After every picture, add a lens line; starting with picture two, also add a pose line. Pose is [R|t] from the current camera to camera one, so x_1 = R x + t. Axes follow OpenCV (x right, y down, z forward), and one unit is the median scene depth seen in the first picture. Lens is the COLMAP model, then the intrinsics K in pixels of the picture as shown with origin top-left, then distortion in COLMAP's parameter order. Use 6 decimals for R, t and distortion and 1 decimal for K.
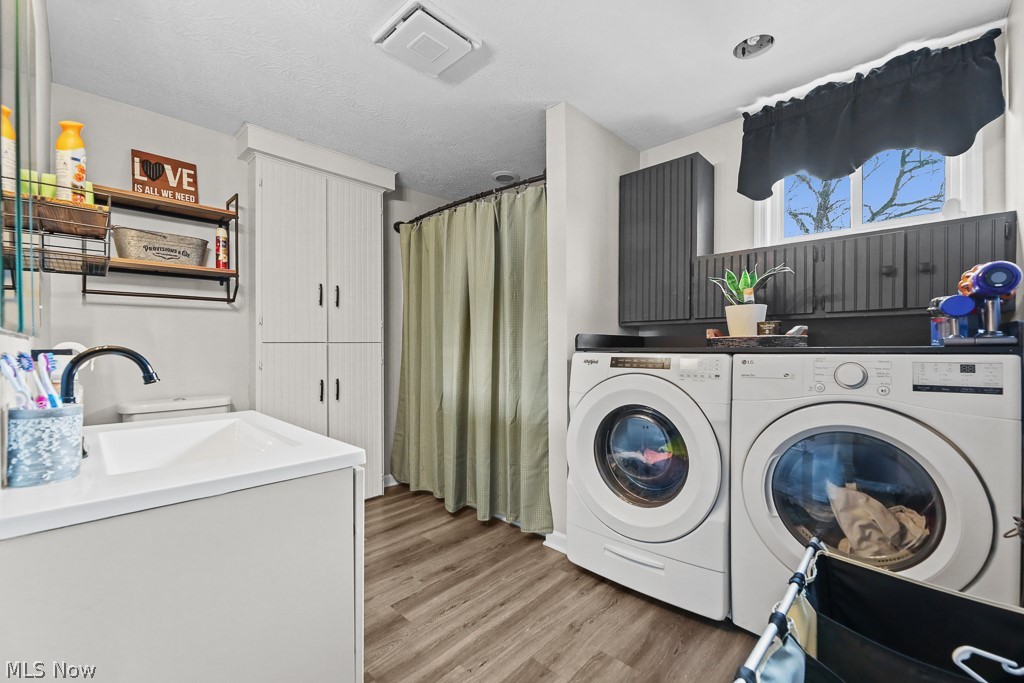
lens RADIAL K [[422.3, 0, 514.6], [0, 422.3, 351.3], [0, 0, 1]] dist [-0.000436, -0.000460]
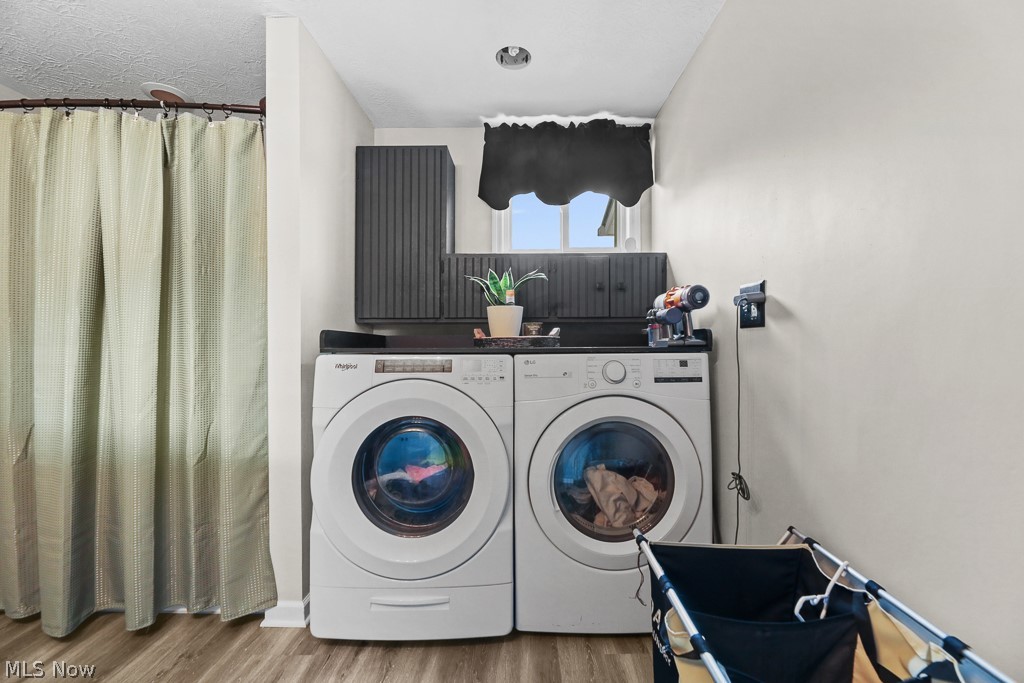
lens RADIAL K [[407.7, 0, 511.4], [0, 407.7, 347.5], [0, 0, 1]] dist [0.000494, -0.003002]
pose [[0.730649, -0.000224, 0.682753, -0.105766], [0.007065, 0.999949, -0.007233, -0.002330], [-0.682717, 0.010109, 0.730613, 0.243618]]
